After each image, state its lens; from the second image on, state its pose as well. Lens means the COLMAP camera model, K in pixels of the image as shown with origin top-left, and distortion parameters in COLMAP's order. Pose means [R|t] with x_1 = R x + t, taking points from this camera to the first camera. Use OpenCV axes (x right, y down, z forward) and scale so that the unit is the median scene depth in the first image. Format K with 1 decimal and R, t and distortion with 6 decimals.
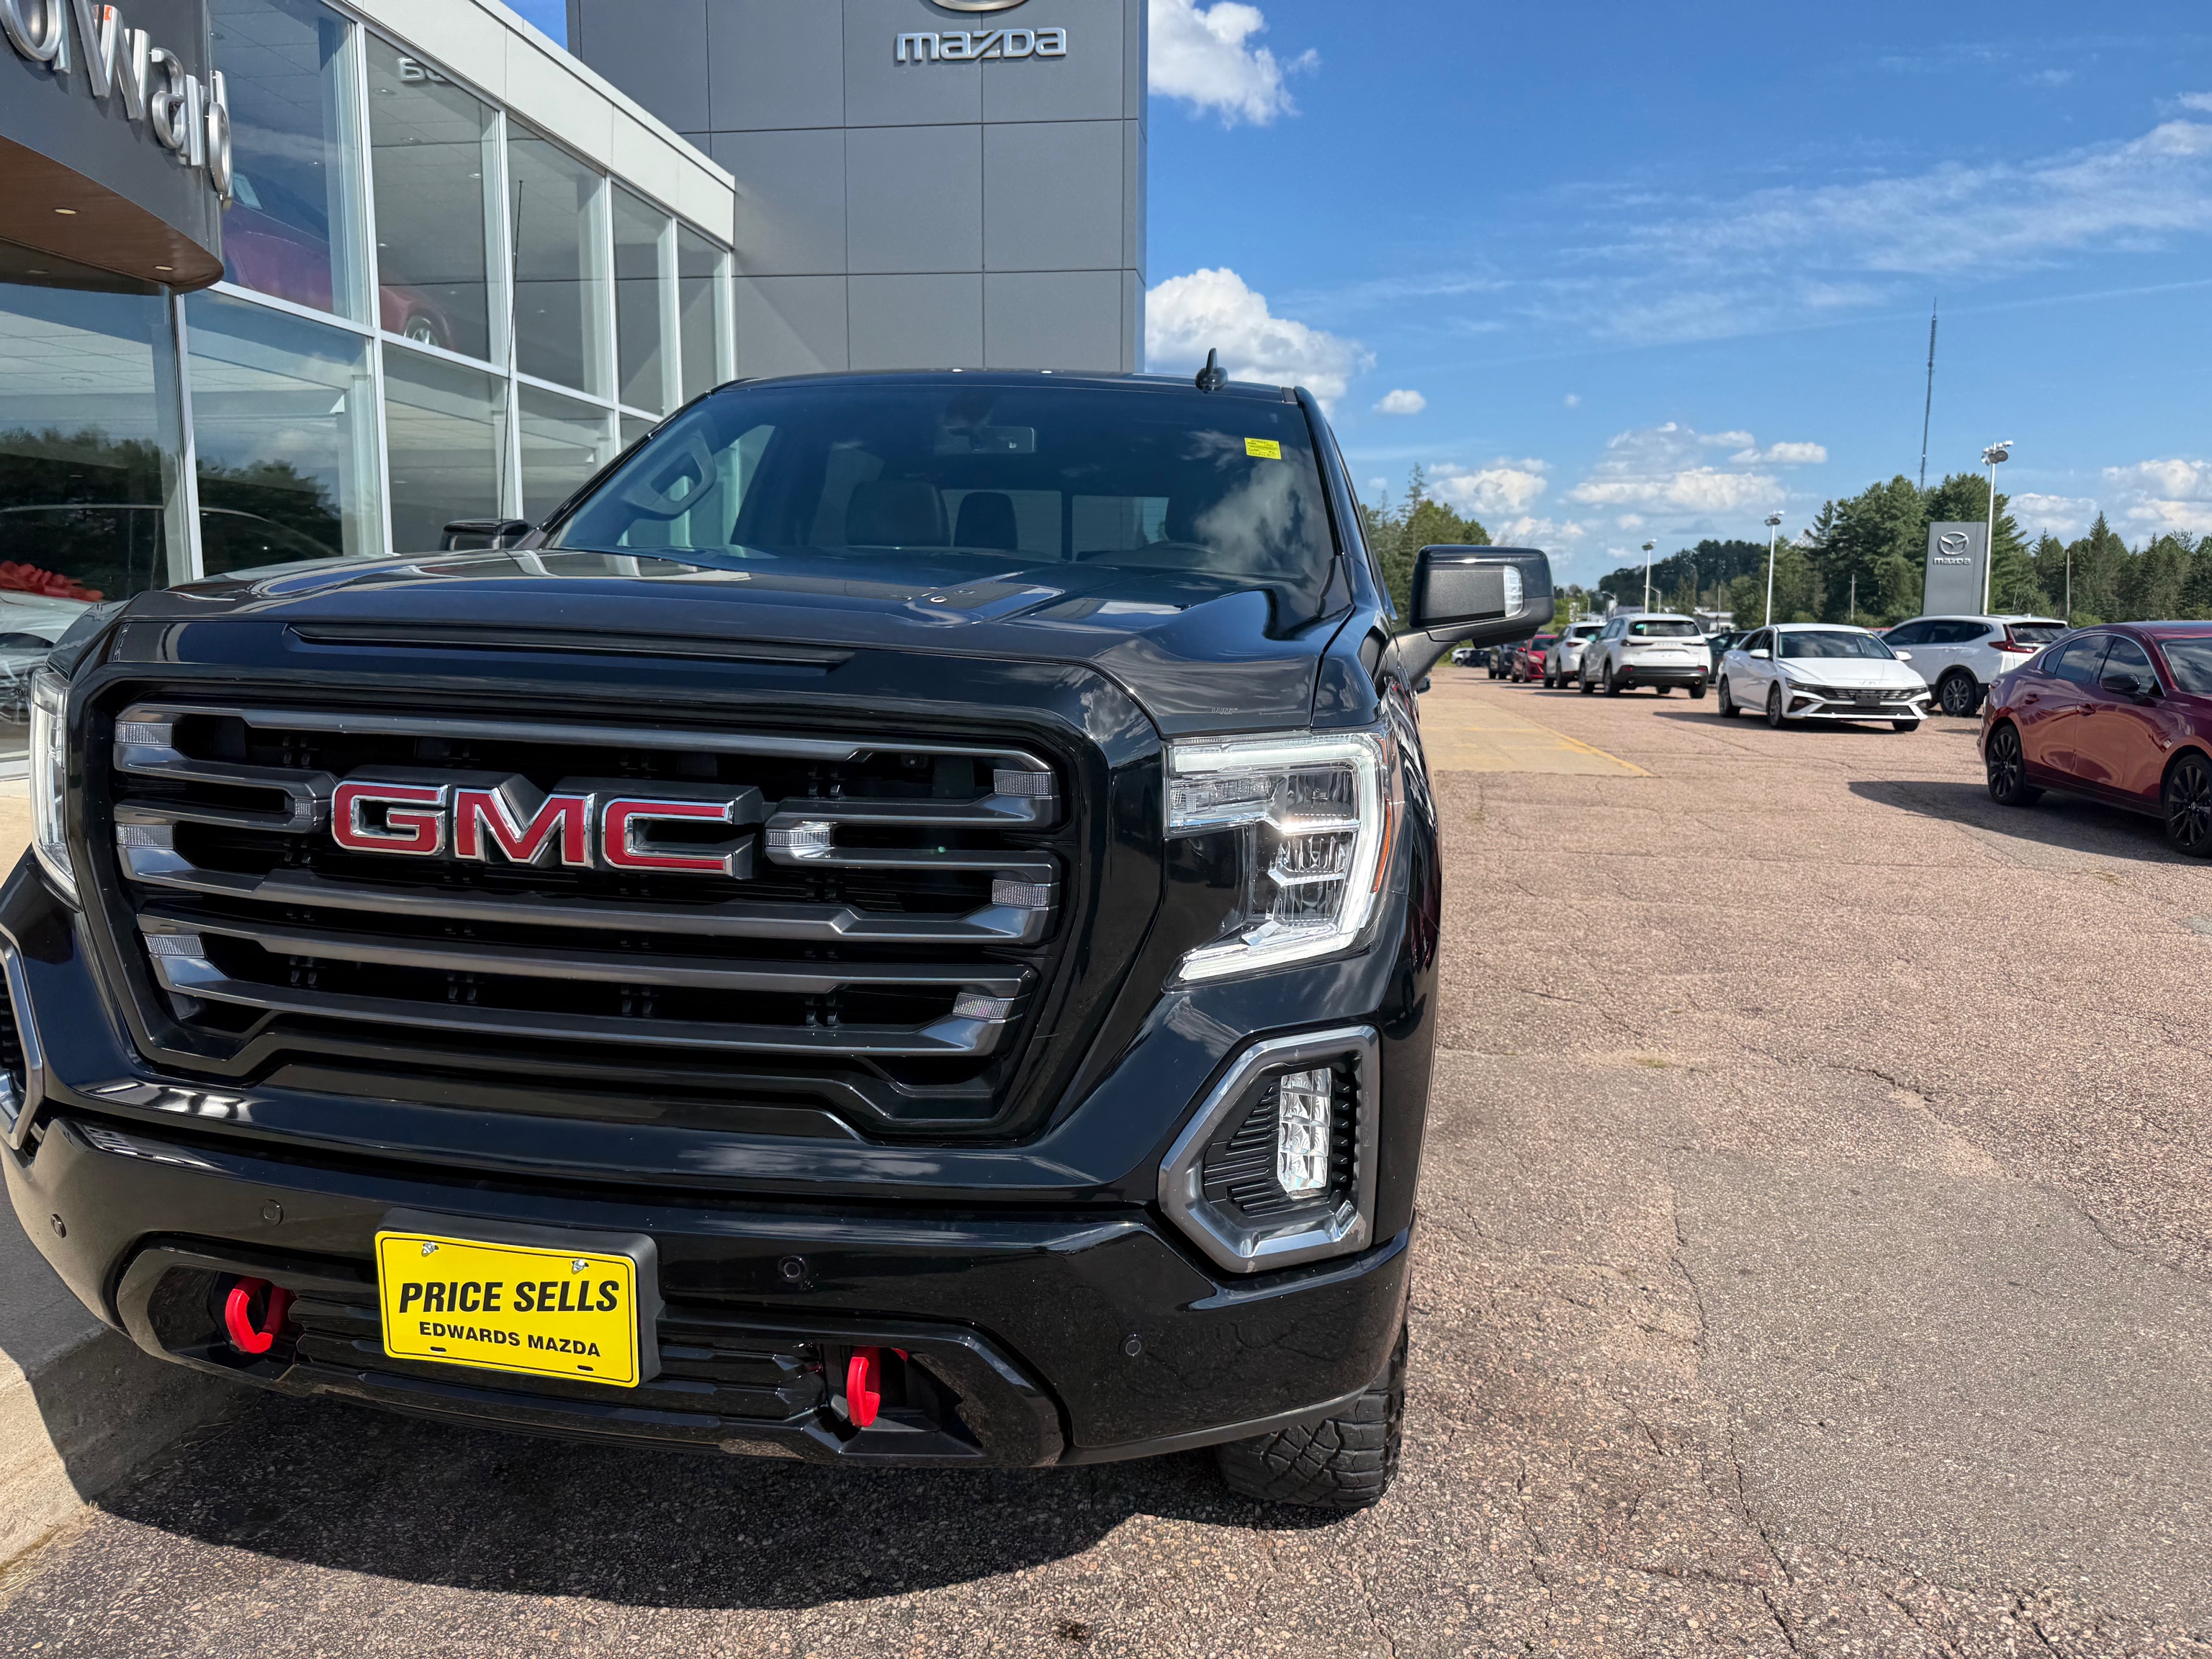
lens RADIAL K [[1639.9, 0, 1116.2], [0, 1639.9, 847.1], [0, 0, 1]] dist [0.031291, -0.048583]
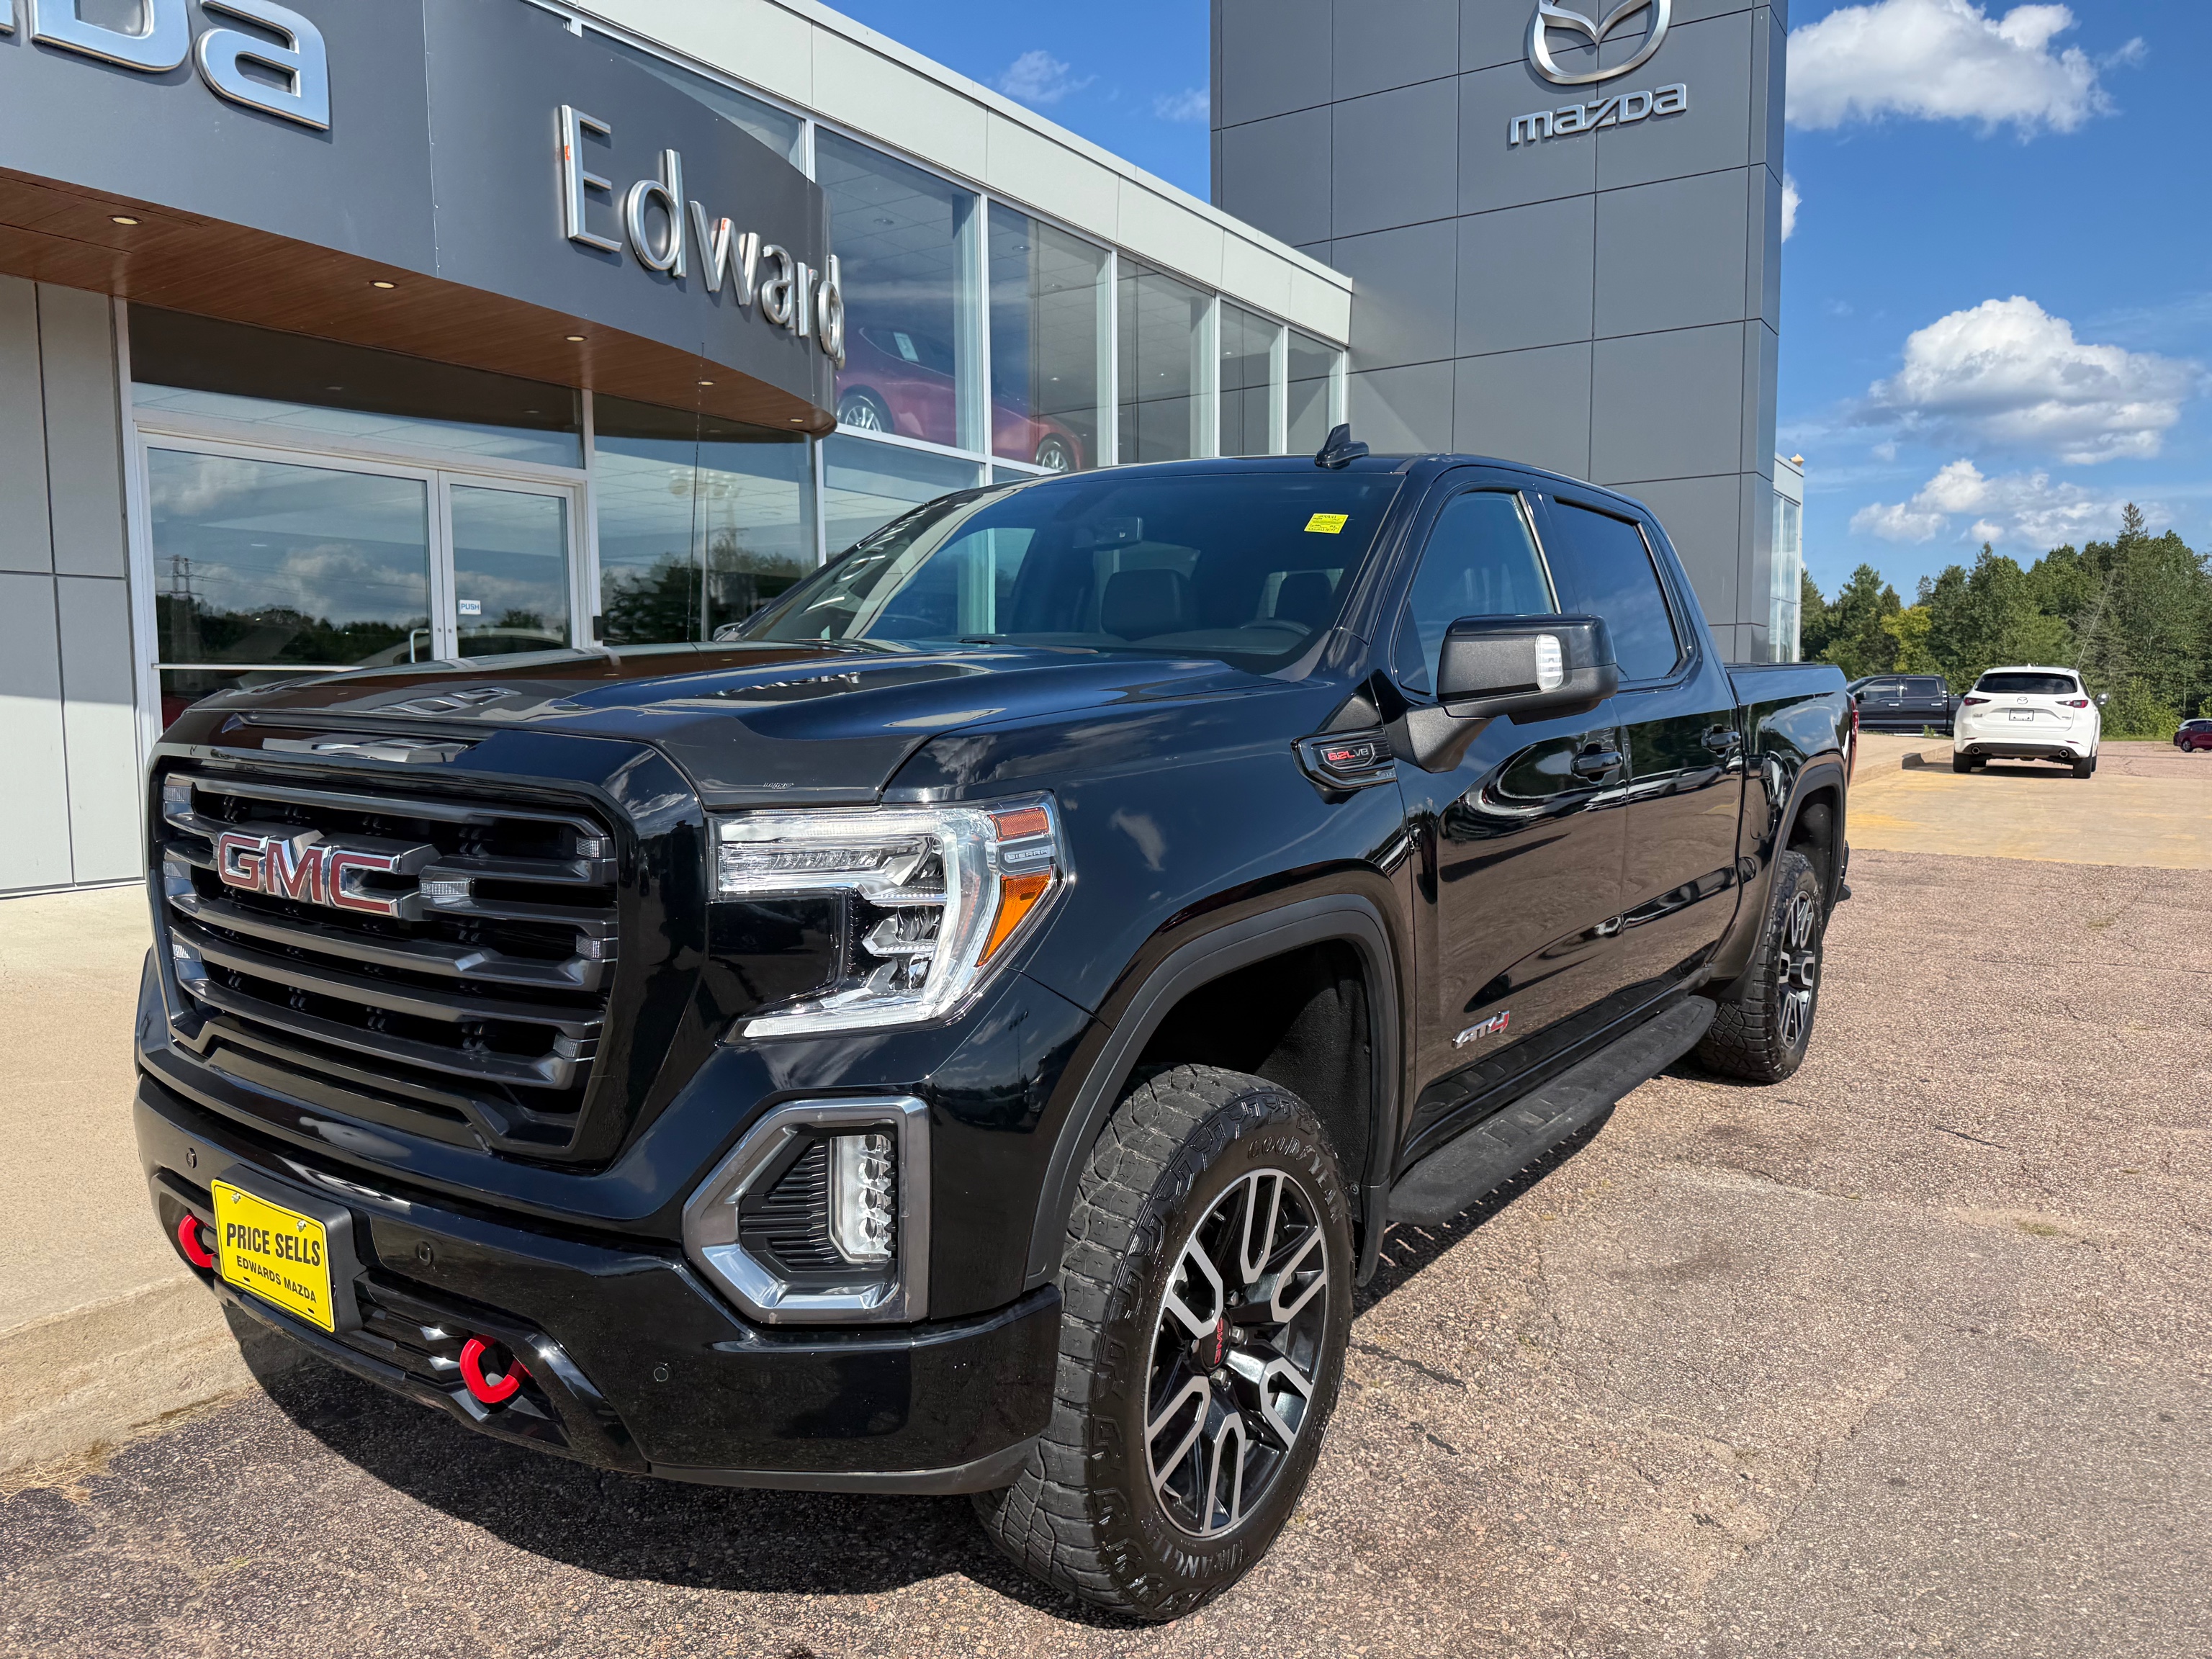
lens RADIAL K [[1639.9, 0, 1119.4], [0, 1639.9, 824.6], [0, 0, 1]] dist [0.031291, -0.048583]
pose [[0.891126, 0.022256, -0.453210, 0.401042], [-0.049070, 0.997666, -0.047491, -0.009967], [0.451095, 0.064559, 0.890138, 0.077559]]
